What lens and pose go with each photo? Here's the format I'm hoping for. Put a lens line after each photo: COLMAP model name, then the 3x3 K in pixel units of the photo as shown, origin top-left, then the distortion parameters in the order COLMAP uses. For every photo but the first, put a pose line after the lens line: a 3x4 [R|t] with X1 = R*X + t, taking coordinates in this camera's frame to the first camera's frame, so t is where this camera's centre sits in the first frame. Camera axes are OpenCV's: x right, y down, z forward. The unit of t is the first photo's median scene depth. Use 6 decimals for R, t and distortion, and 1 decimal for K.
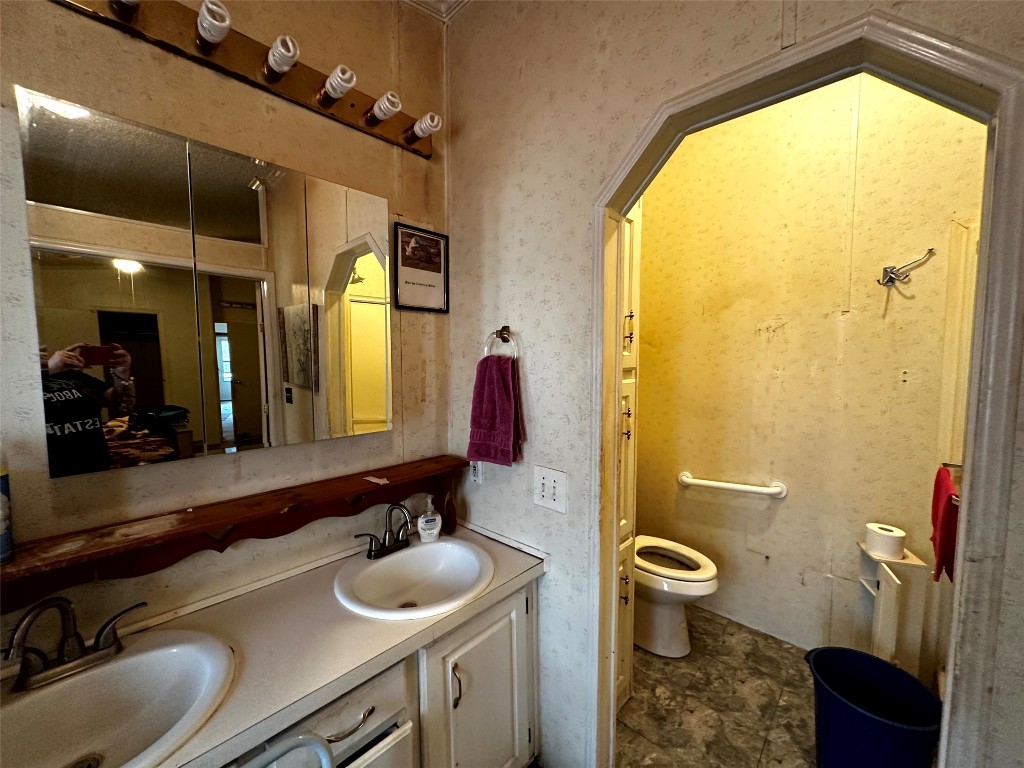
lens RADIAL K [[407.3, 0, 509.8], [0, 407.3, 381.7], [0, 0, 1]] dist [-0.000507, 0.000564]
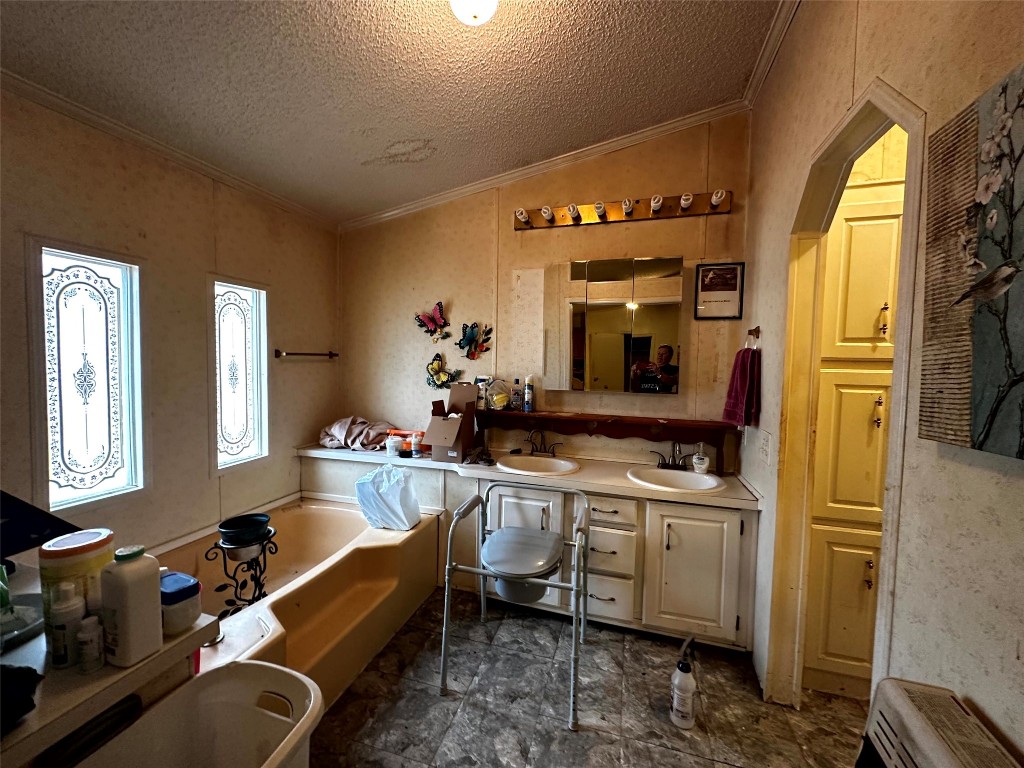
lens RADIAL K [[407.3, 0, 509.8], [0, 407.3, 381.7], [0, 0, 1]] dist [-0.000507, 0.000564]
pose [[0.439455, 0.041664, -0.897298, 0.808333], [-0.079666, 0.996795, 0.007267, 0.100681], [0.894725, 0.068291, 0.441366, -0.299422]]
